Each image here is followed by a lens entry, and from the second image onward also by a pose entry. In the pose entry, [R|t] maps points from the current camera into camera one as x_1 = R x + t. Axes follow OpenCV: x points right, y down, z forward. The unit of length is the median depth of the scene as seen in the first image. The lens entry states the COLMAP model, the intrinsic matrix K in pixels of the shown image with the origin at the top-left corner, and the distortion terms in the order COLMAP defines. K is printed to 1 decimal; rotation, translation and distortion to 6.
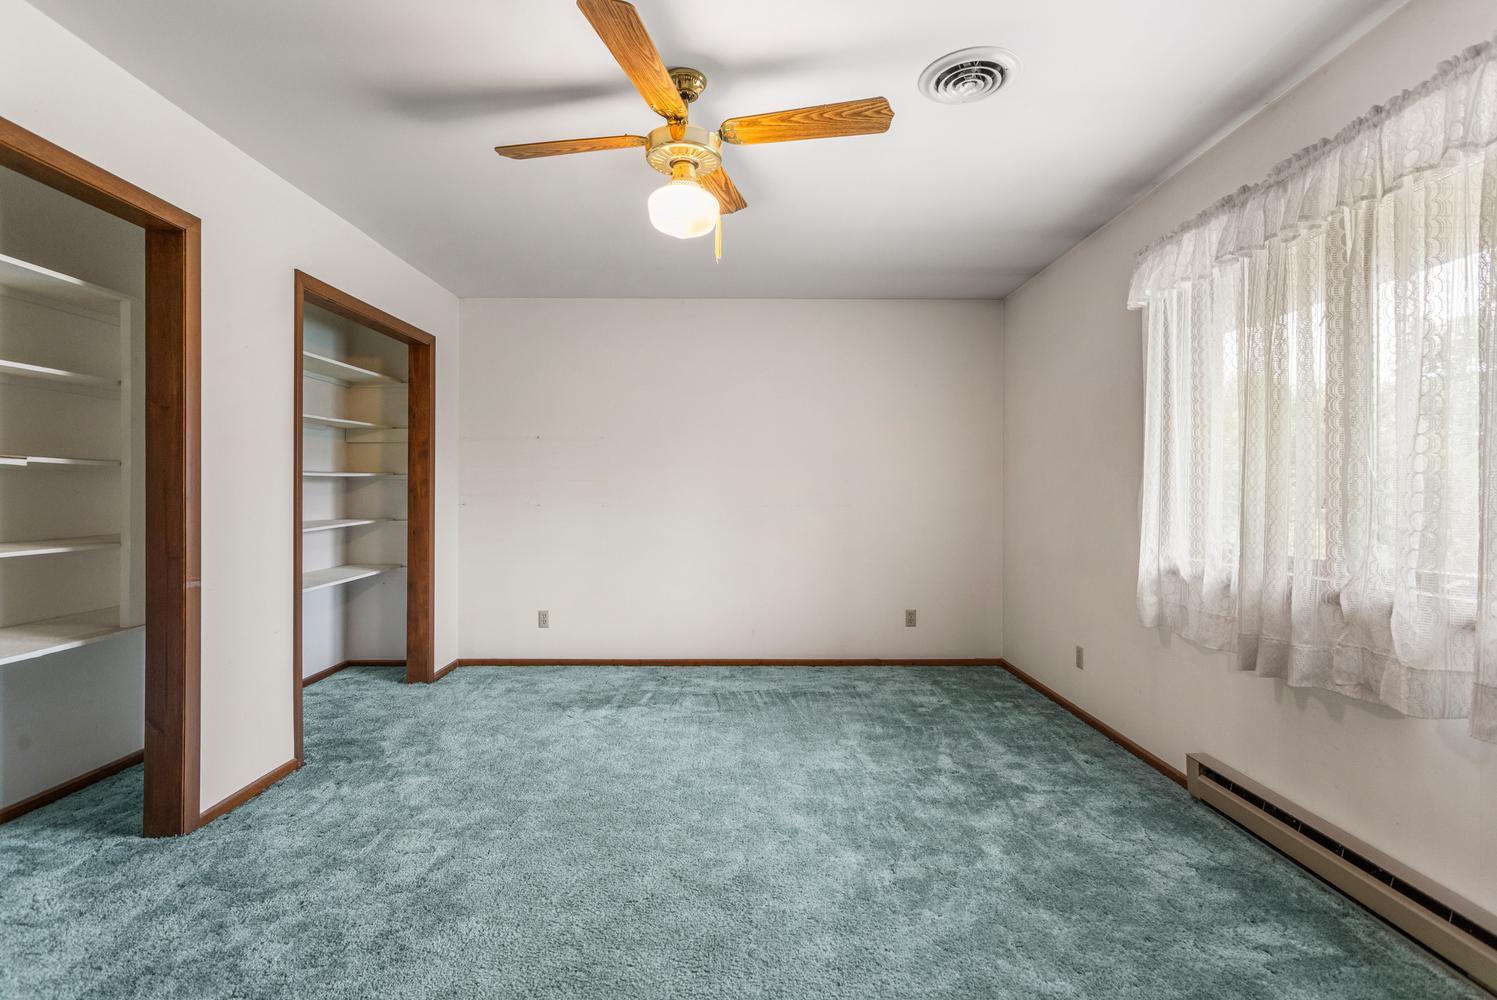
lens RADIAL K [[724.3, 0, 748.0], [0, 724.3, 492.0], [0, 0, 1]] dist [-0.000985, 0.002844]
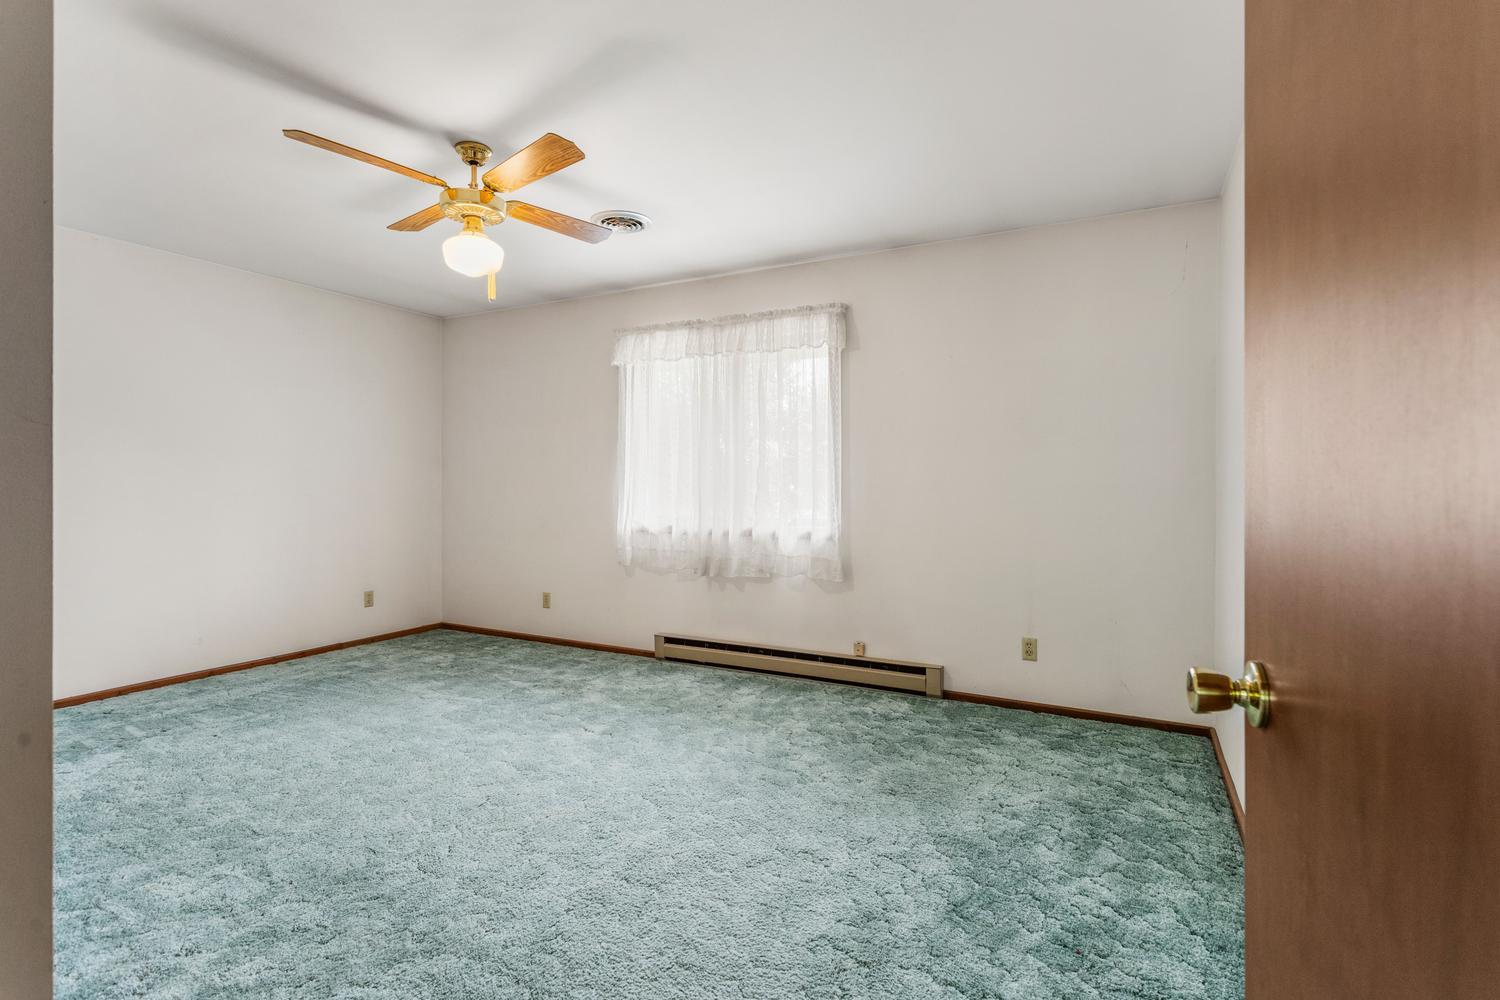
lens RADIAL K [[725.8, 0, 755.8], [0, 725.8, 497.1], [0, 0, 1]] dist [-0.000985, 0.002844]
pose [[0.465642, -0.017136, 0.884807, -0.878582], [-0.002570, 0.999782, 0.020715, -0.001186], [-0.884969, -0.011919, 0.465497, -0.009671]]
